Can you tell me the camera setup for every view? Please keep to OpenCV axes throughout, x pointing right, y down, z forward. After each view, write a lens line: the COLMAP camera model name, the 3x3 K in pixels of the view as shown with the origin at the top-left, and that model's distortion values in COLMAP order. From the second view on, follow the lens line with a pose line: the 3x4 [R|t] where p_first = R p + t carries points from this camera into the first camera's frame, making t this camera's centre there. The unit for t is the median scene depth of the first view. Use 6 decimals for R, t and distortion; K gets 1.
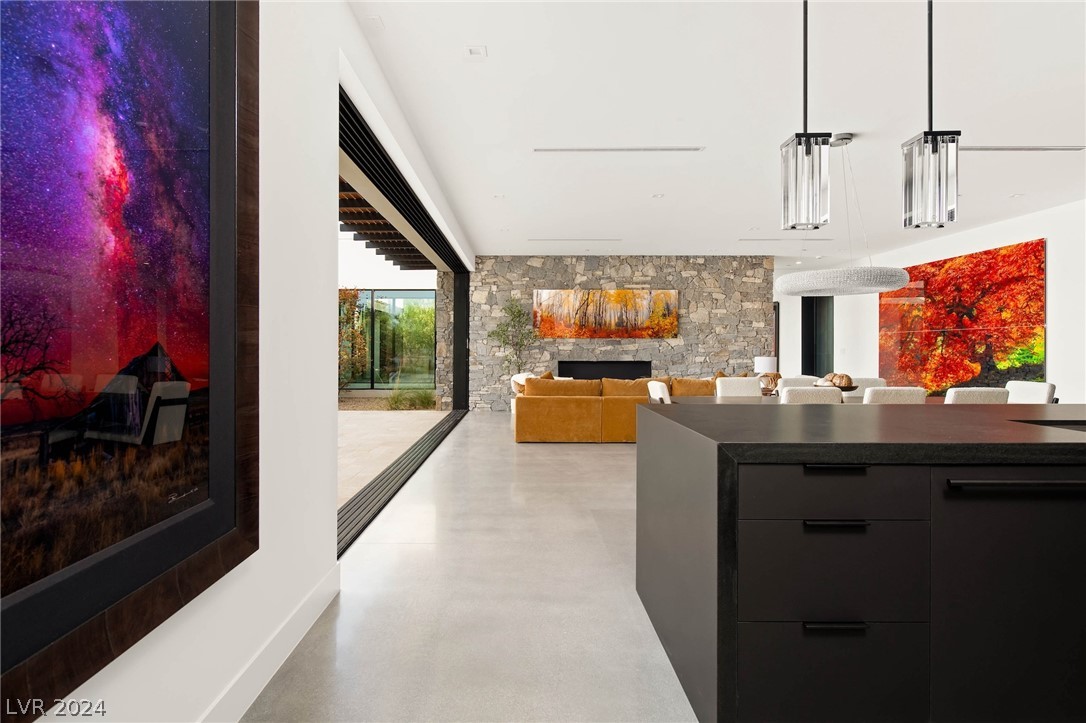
lens RADIAL K [[566.9, 0, 520.1], [0, 566.9, 350.7], [0, 0, 1]] dist [0.002434, -0.000858]
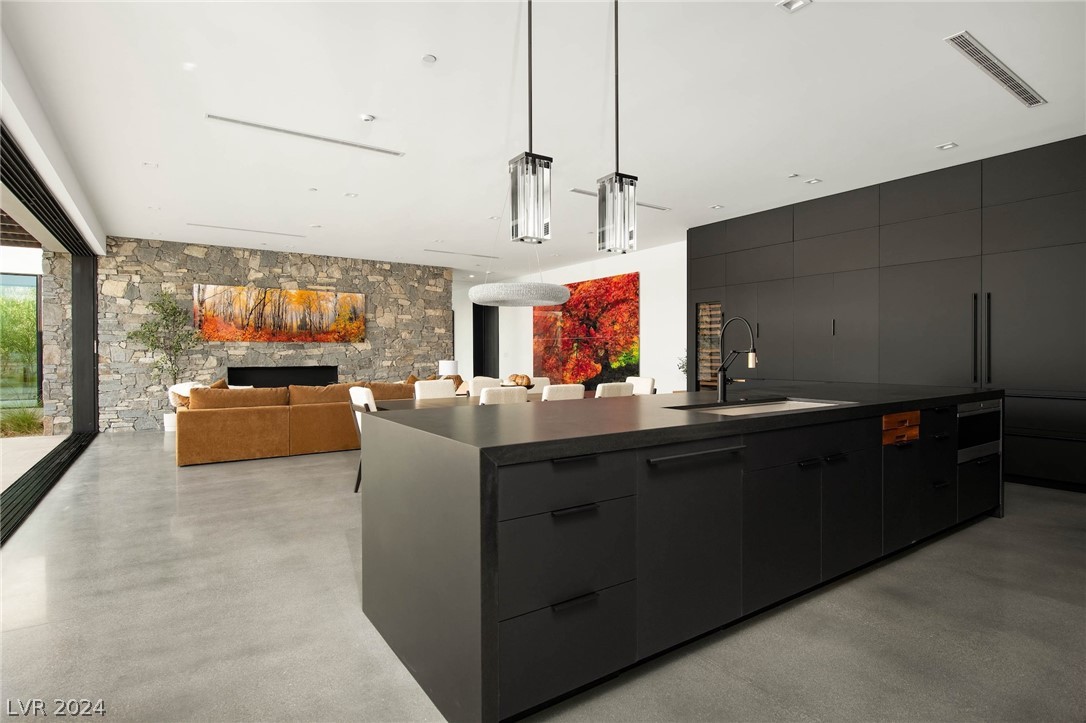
lens RADIAL K [[553.2, 0, 543.0], [0, 553.2, 361.5], [0, 0, 1]] dist [-0.004841, -0.001197]
pose [[0.823433, -0.010147, 0.567323, -0.016406], [0.003623, 0.999914, 0.012625, 0.000057], [-0.567402, -0.008341, 0.823398, 0.022858]]
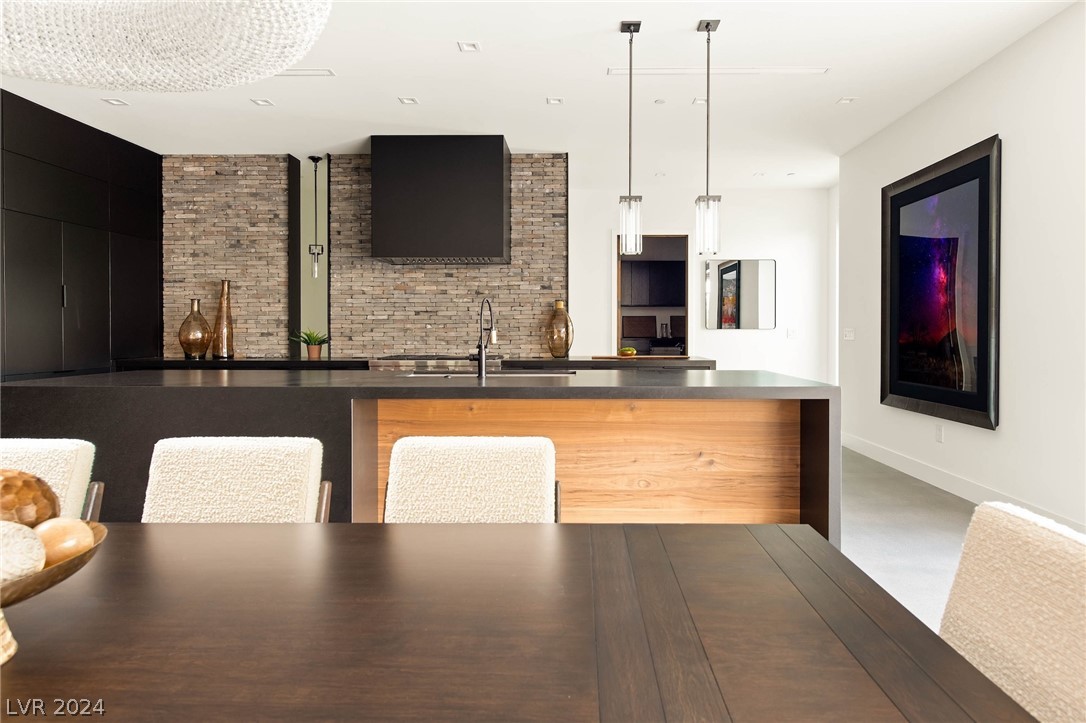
lens RADIAL K [[588.1, 0, 576.5], [0, 588.1, 334.7], [0, 0, 1]] dist [-0.001871, -0.000561]
pose [[-0.999994, 0.000904, -0.003328, 0.178569], [0.000873, 0.999957, 0.009248, -0.001268], [0.003336, 0.009245, -0.999952, 0.539357]]
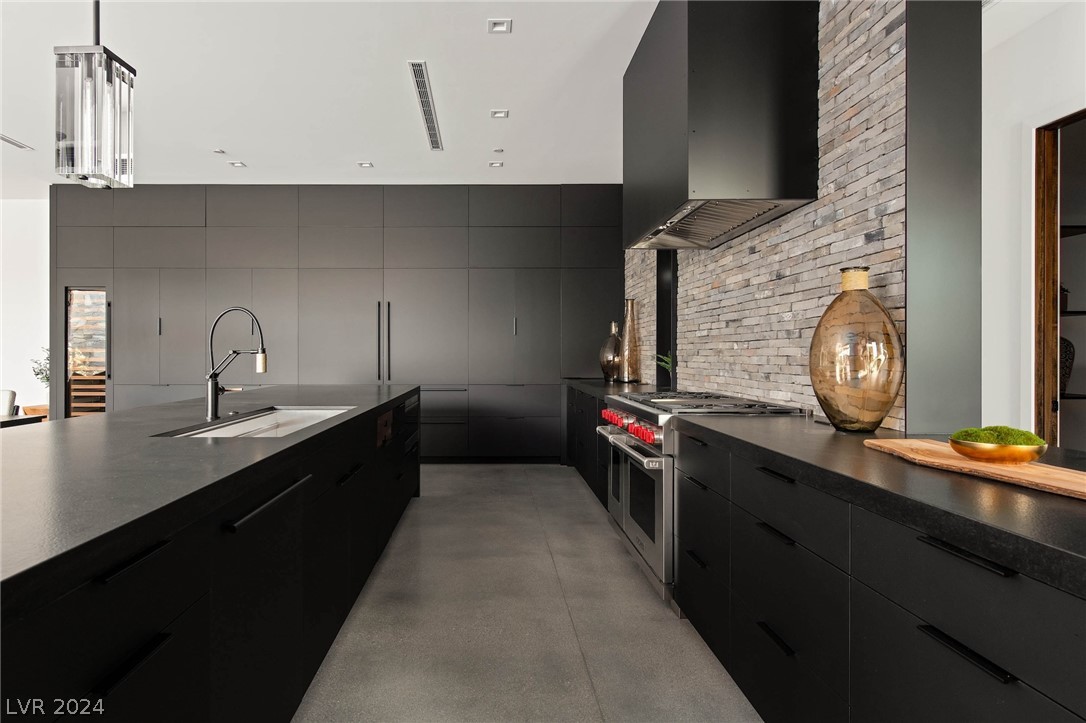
lens RADIAL K [[576.6, 0, 487.5], [0, 576.6, 355.3], [0, 0, 1]] dist [0.002453, 0.000182]
pose [[-0.005951, -0.002977, 0.999978, -0.002450], [0.002303, 0.999993, 0.002991, -0.000287], [-0.999980, 0.002321, -0.005945, 0.102428]]
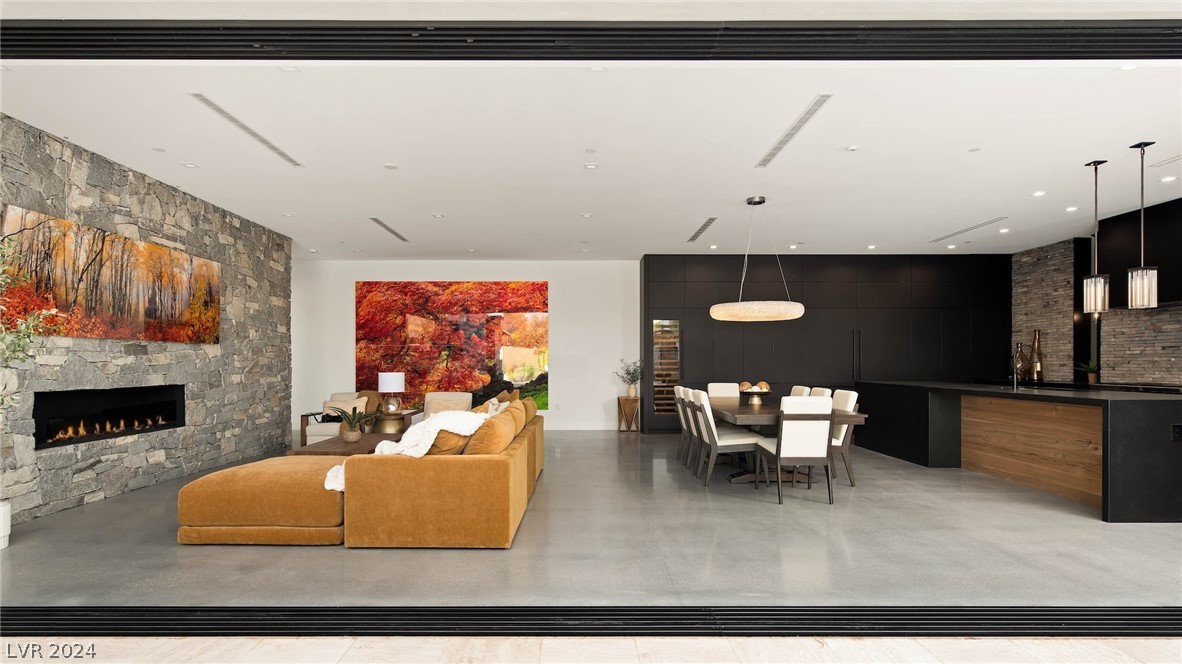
lens RADIAL K [[606.4, 0, 580.1], [0, 606.4, 363.5], [0, 0, 1]] dist [0.001733, -0.000051]
pose [[-0.005769, -0.001808, 0.999982, -0.377798], [0.002551, 0.999995, 0.001823, -0.002267], [-0.999980, 0.002561, -0.005764, 0.651433]]
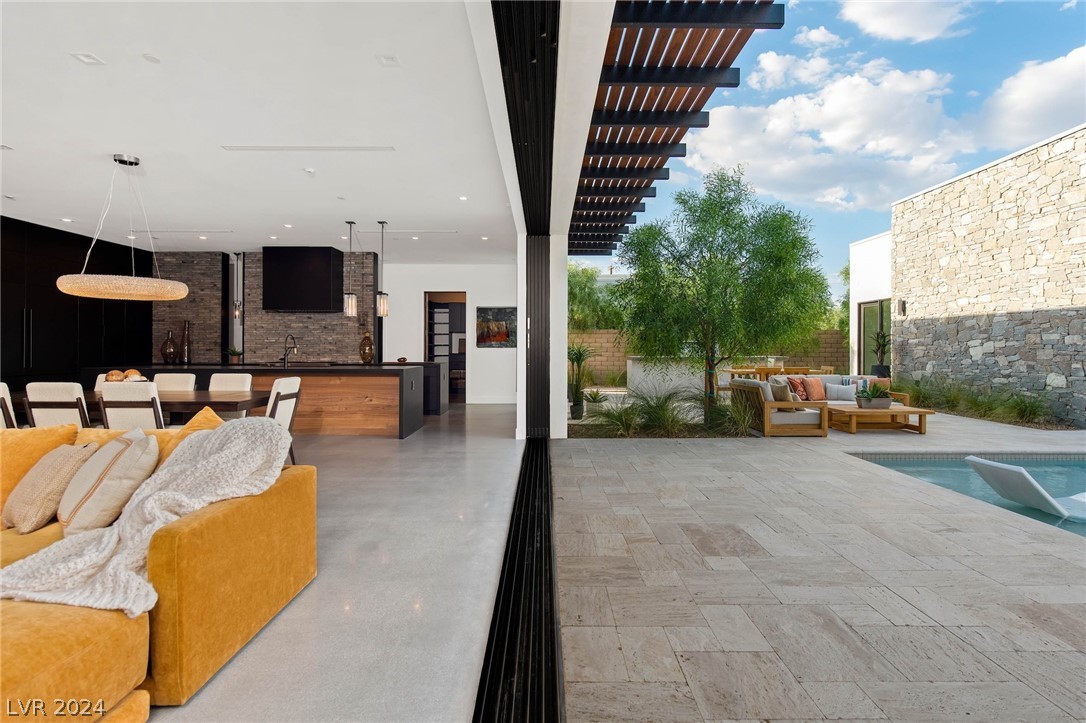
lens RADIAL K [[557.7, 0, 546.1], [0, 557.7, 348.0], [0, 0, 1]] dist [0.001547, -0.001353]
pose [[-0.999935, -0.001824, -0.011212, -0.115097], [-0.001840, 0.999997, 0.001478, -0.002500], [0.011209, 0.001499, -0.999936, 0.973655]]
